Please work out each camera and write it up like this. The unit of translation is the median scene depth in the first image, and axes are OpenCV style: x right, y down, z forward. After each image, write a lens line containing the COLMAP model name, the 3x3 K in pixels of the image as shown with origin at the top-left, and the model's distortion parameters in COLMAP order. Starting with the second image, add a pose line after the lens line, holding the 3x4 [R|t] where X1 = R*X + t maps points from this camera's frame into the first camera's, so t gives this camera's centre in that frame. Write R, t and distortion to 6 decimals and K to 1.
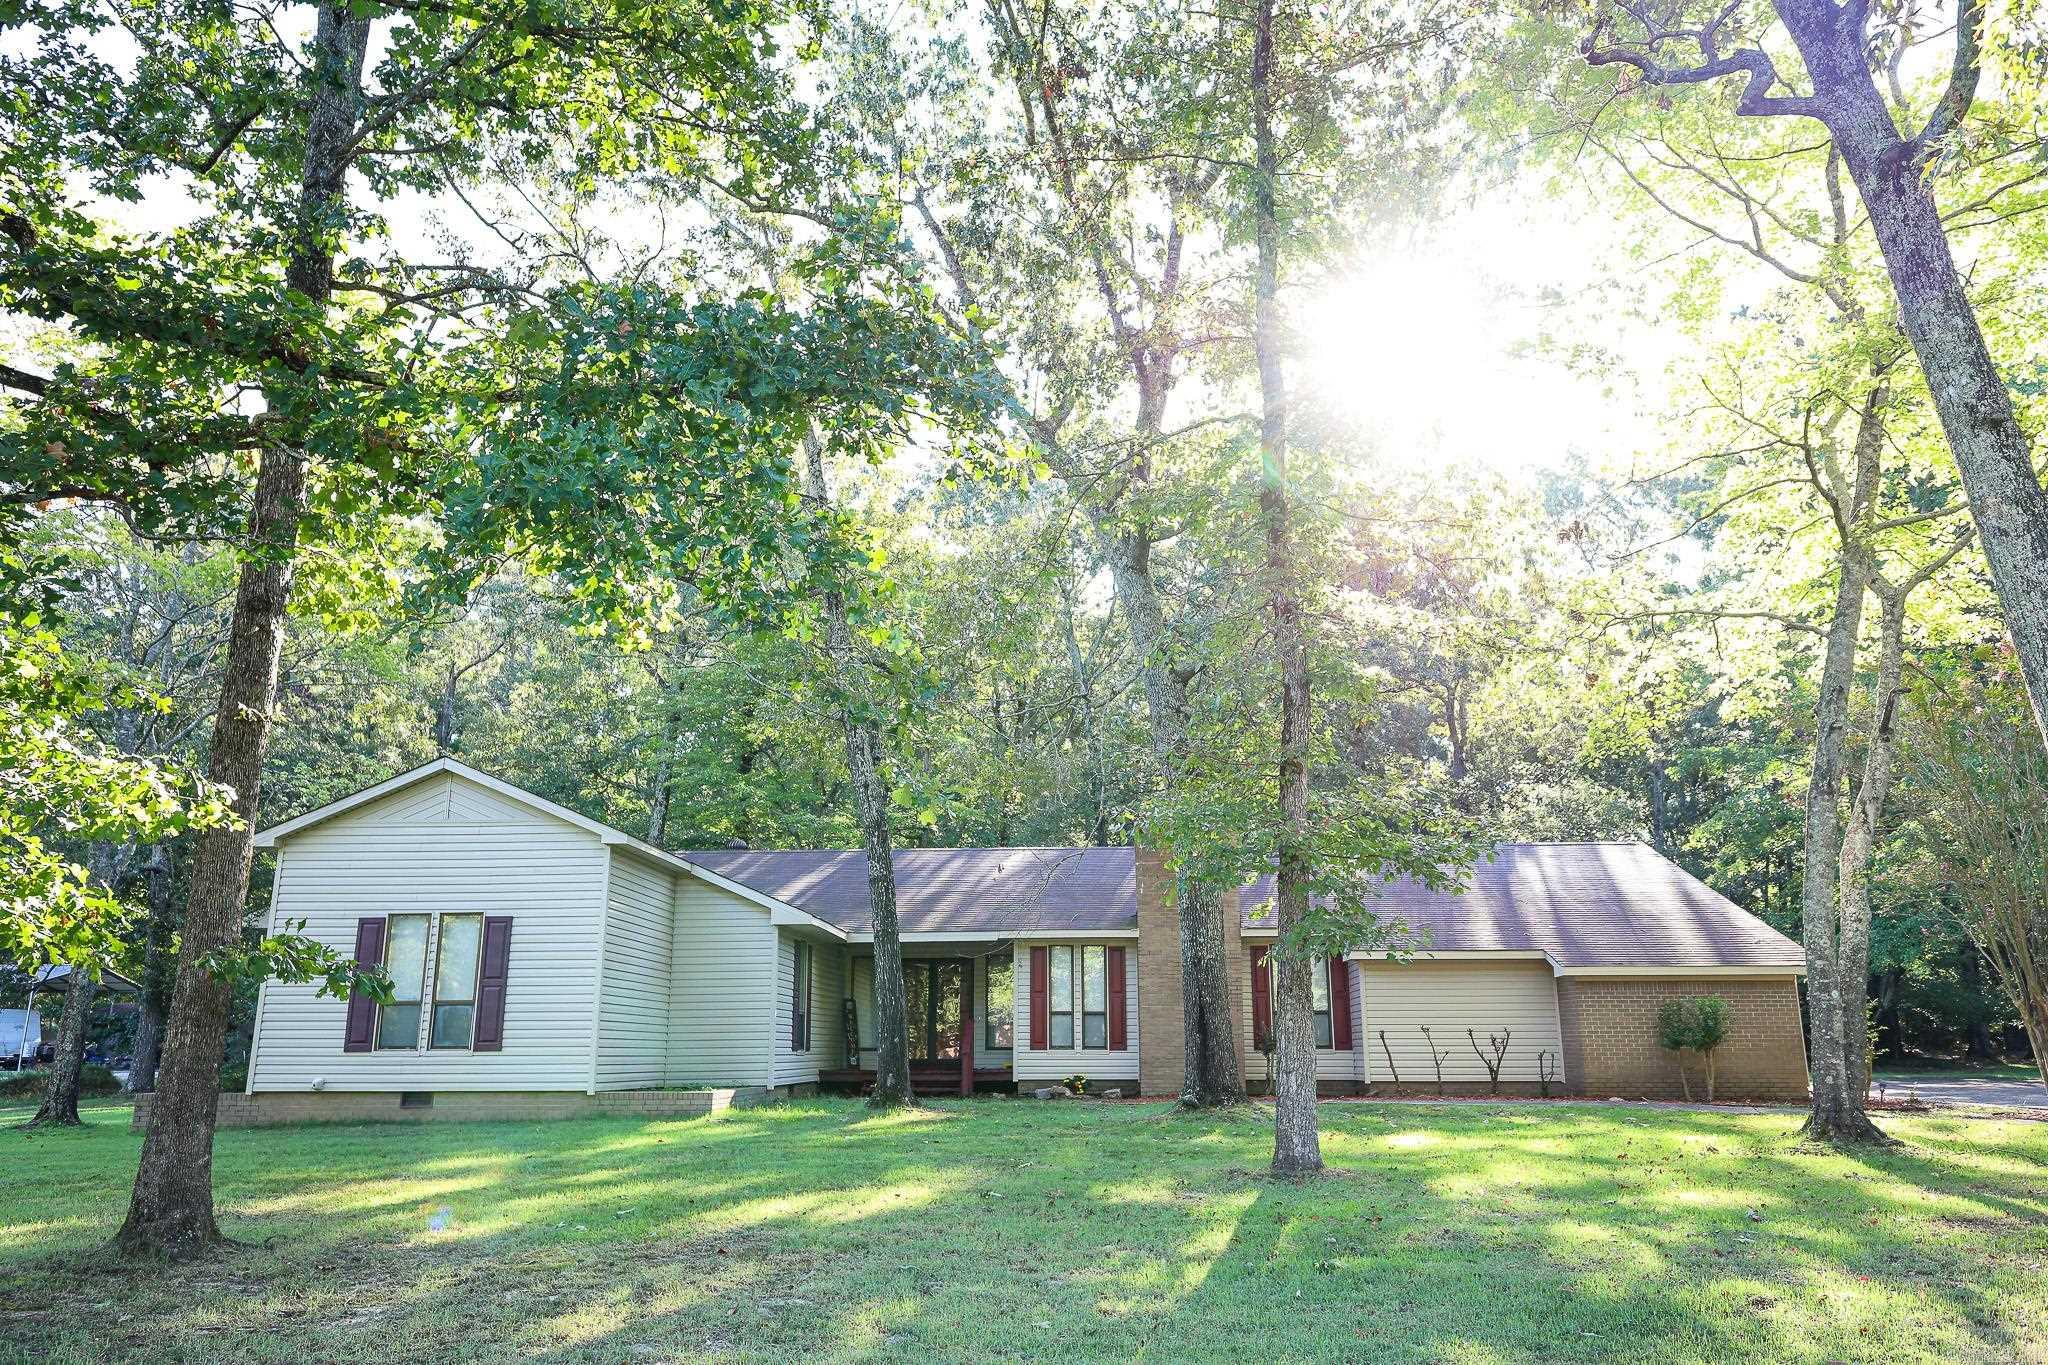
lens RADIAL K [[1423.6, 0, 1029.5], [0, 1423.6, 686.9], [0, 0, 1]] dist [0.006306, 0.005410]
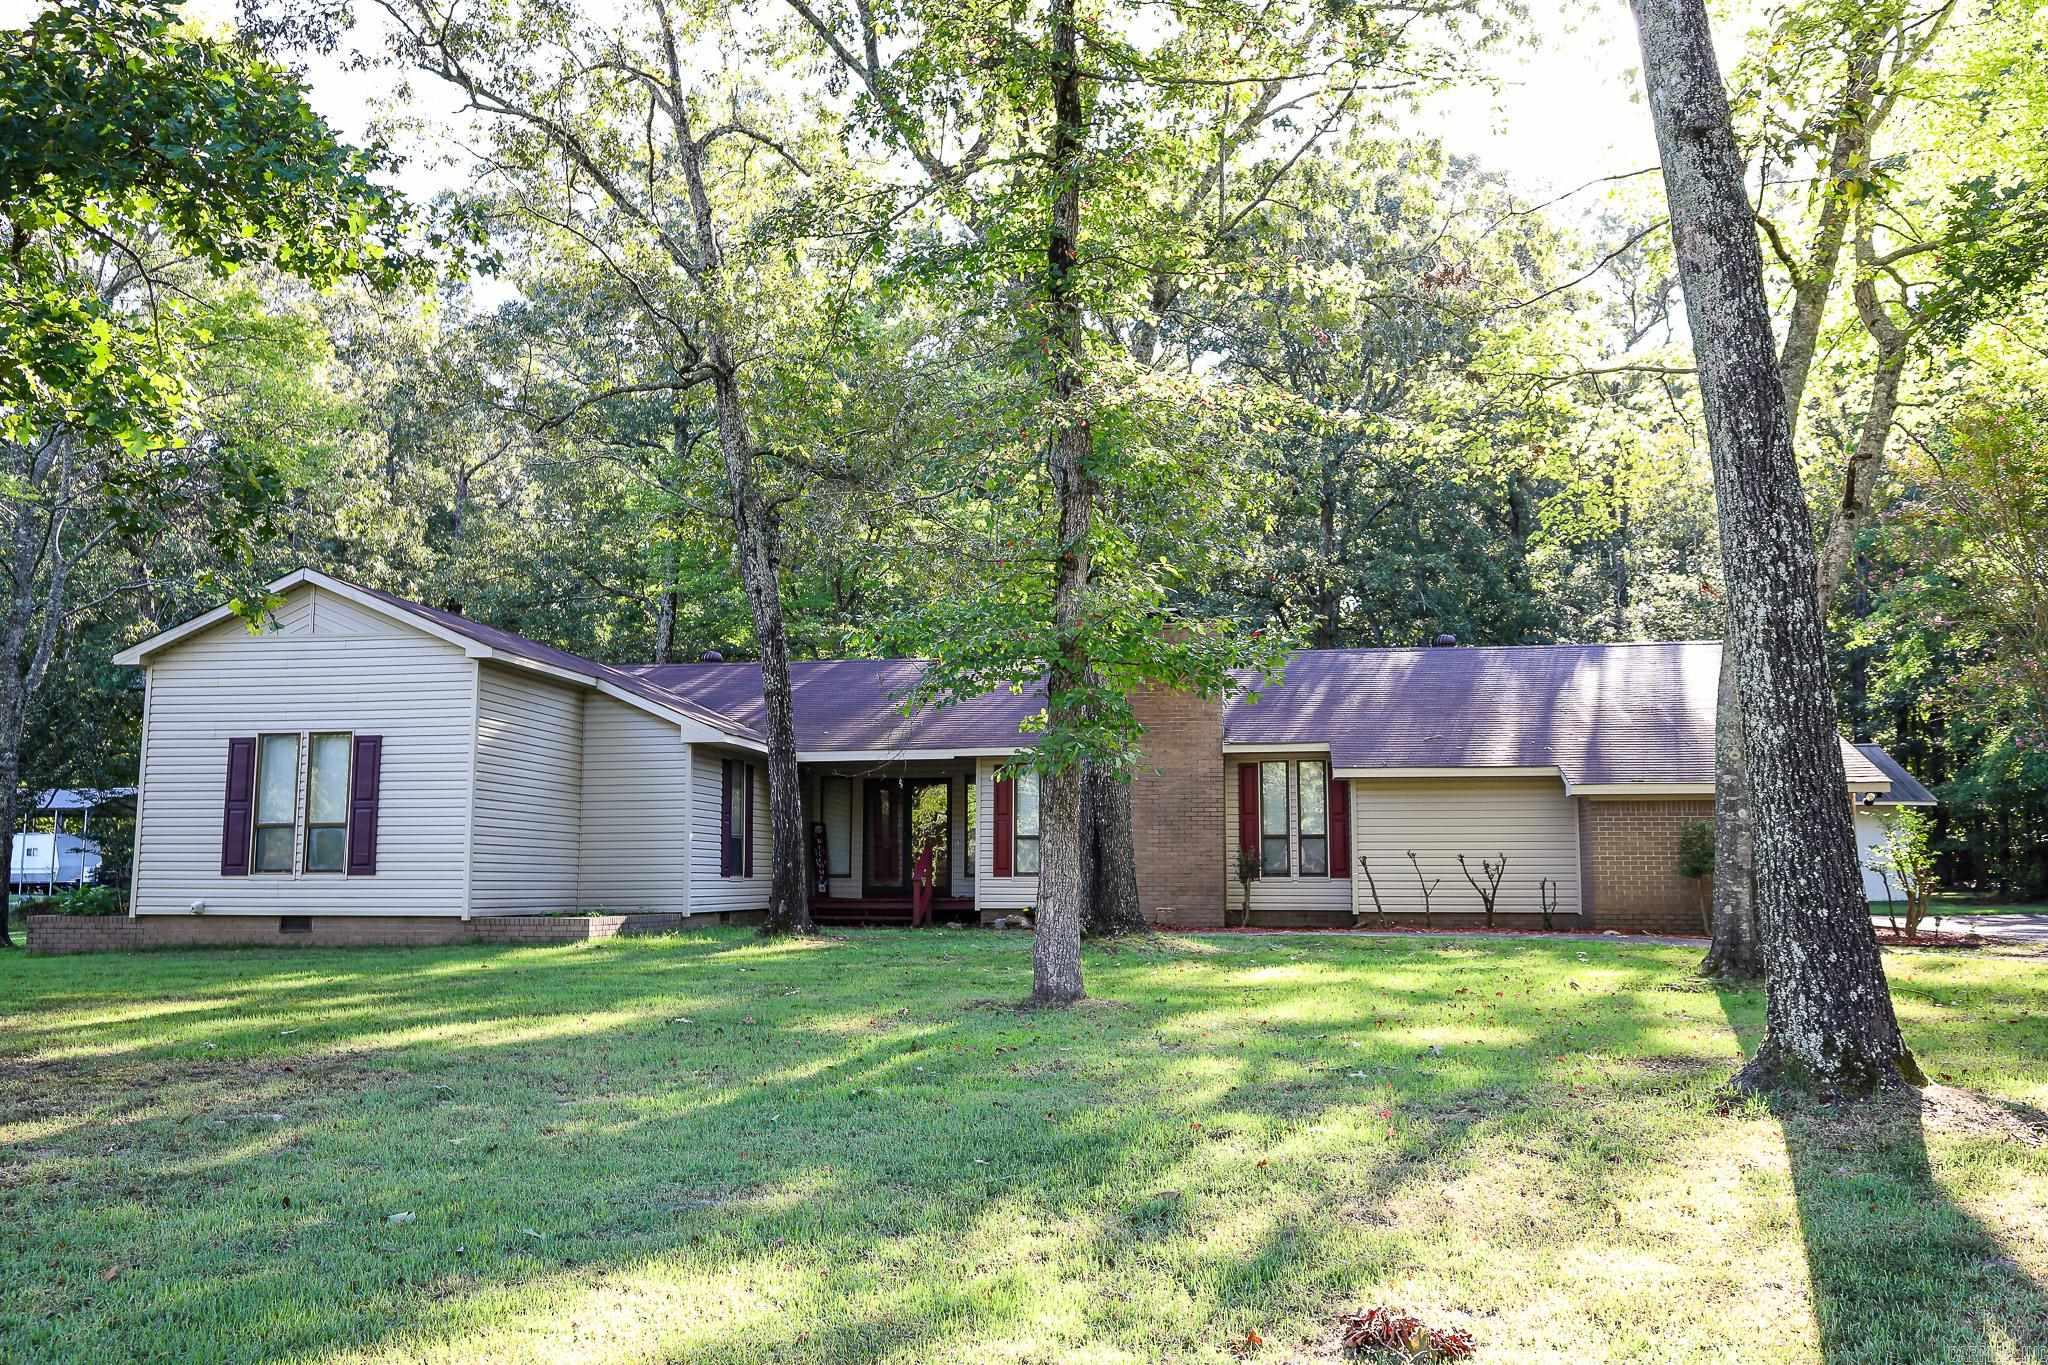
lens RADIAL K [[1616.3, 0, 1029.4], [0, 1616.3, 684.0], [0, 0, 1]] dist [0.008234, 0.001056]
pose [[0.993778, -0.010199, -0.110908, 0.180806], [0.024378, 0.991571, 0.127252, 0.001489], [0.108675, -0.129164, 0.985650, -0.003172]]
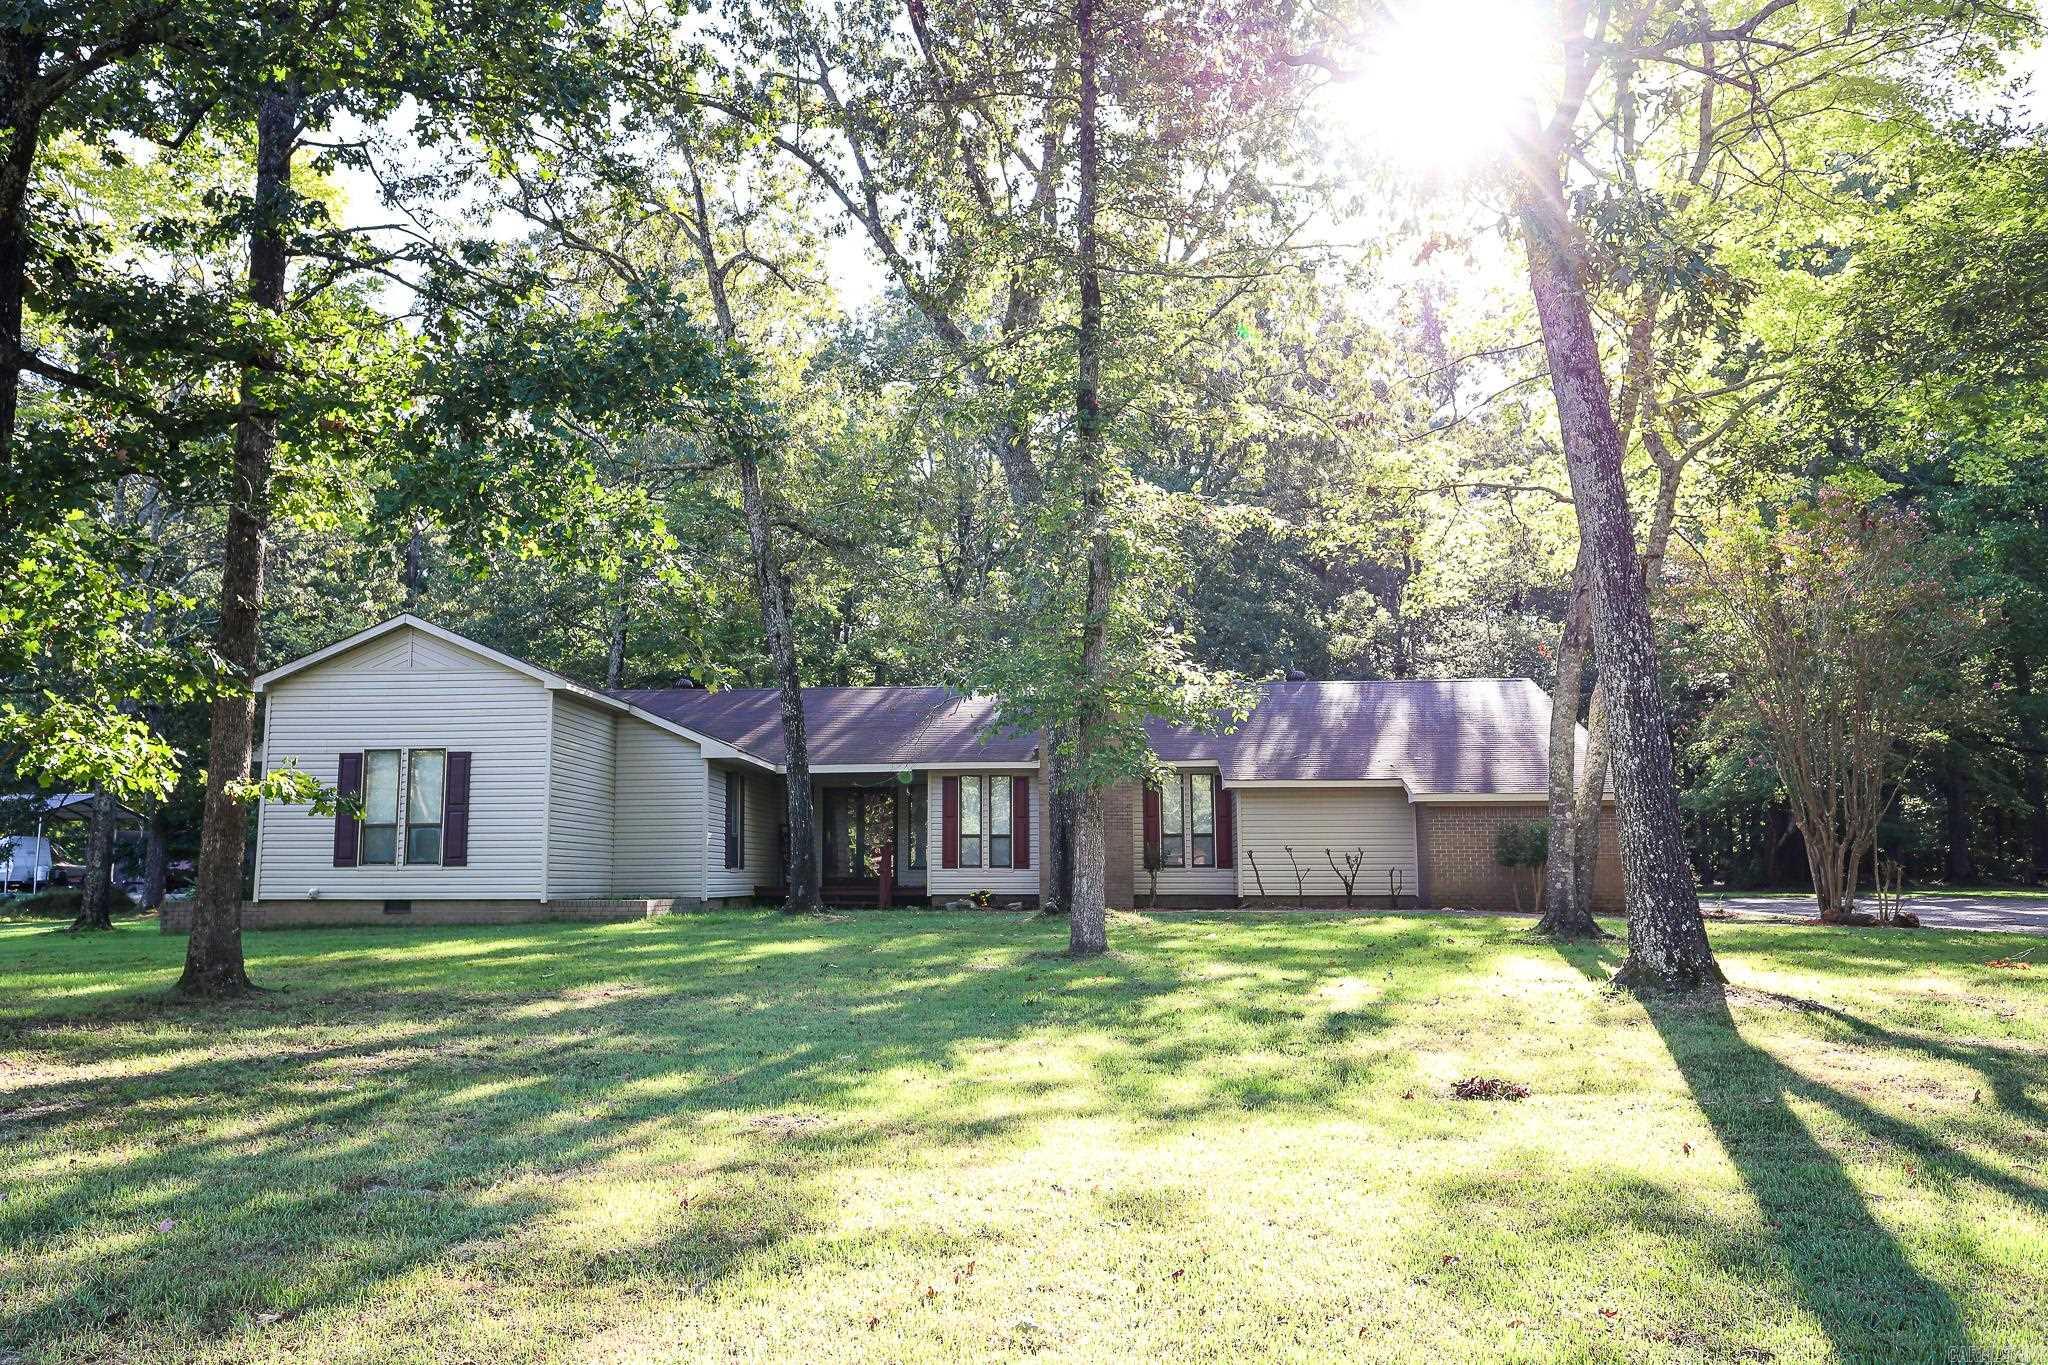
lens RADIAL K [[1482.3, 0, 972.0], [0, 1482.3, 686.6], [0, 0, 1]] dist [0.015755, -0.007600]
pose [[0.999416, -0.003660, -0.033974, 0.082092], [0.007697, 0.992809, 0.119459, -0.031310], [0.033292, -0.119651, 0.992258, -0.169231]]
